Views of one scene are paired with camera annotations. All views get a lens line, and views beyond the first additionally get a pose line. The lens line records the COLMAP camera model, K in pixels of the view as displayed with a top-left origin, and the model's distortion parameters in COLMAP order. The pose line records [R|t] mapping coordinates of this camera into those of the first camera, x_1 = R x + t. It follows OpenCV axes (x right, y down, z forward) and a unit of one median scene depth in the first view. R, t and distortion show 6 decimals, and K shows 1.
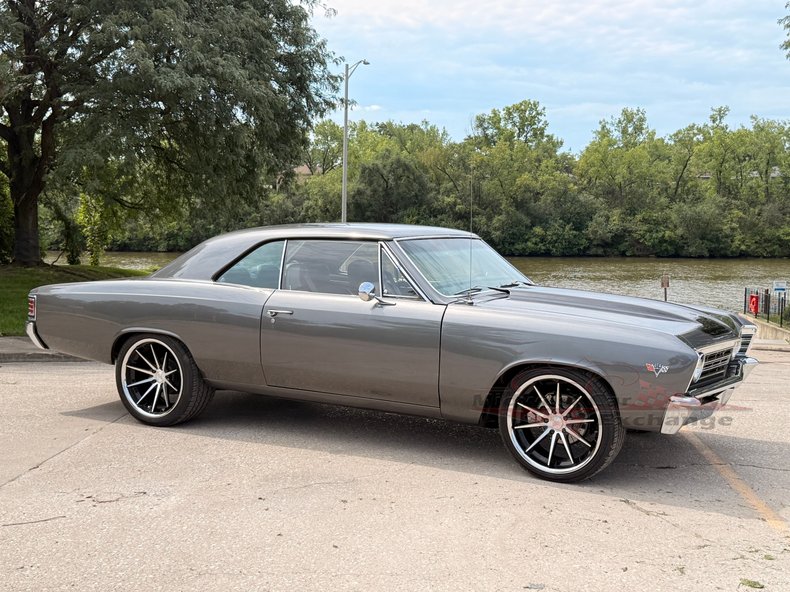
lens RADIAL K [[1135.0, 0, 395.0], [0, 1135.0, 296.0], [0, 0, 1]] dist [0.147886, -0.038614]
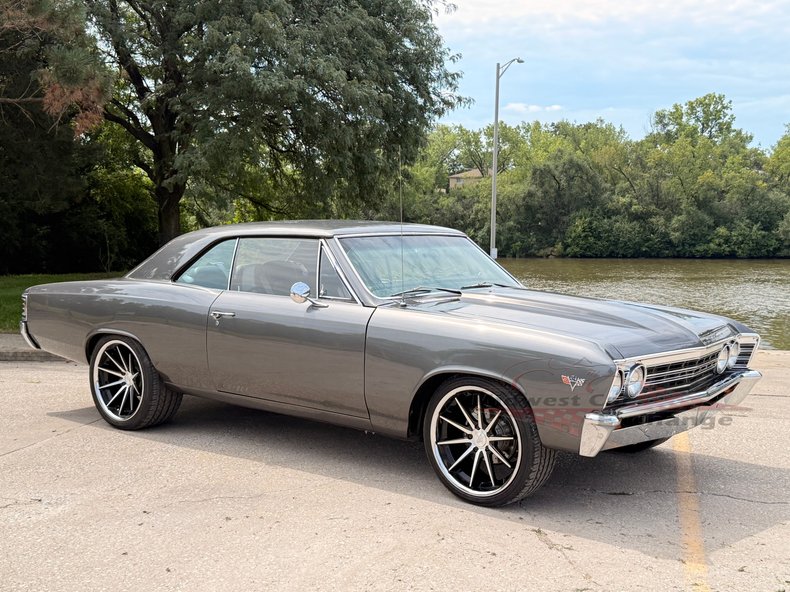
lens RADIAL K [[1114.0, 0, 394.7], [0, 1114.0, 301.3], [0, 0, 1]] dist [0.200419, -0.463946]
pose [[0.978296, 0.005394, -0.207143, 0.204674], [-0.005074, 0.999985, 0.002075, 0.000798], [0.207151, -0.000979, 0.978308, 0.099887]]
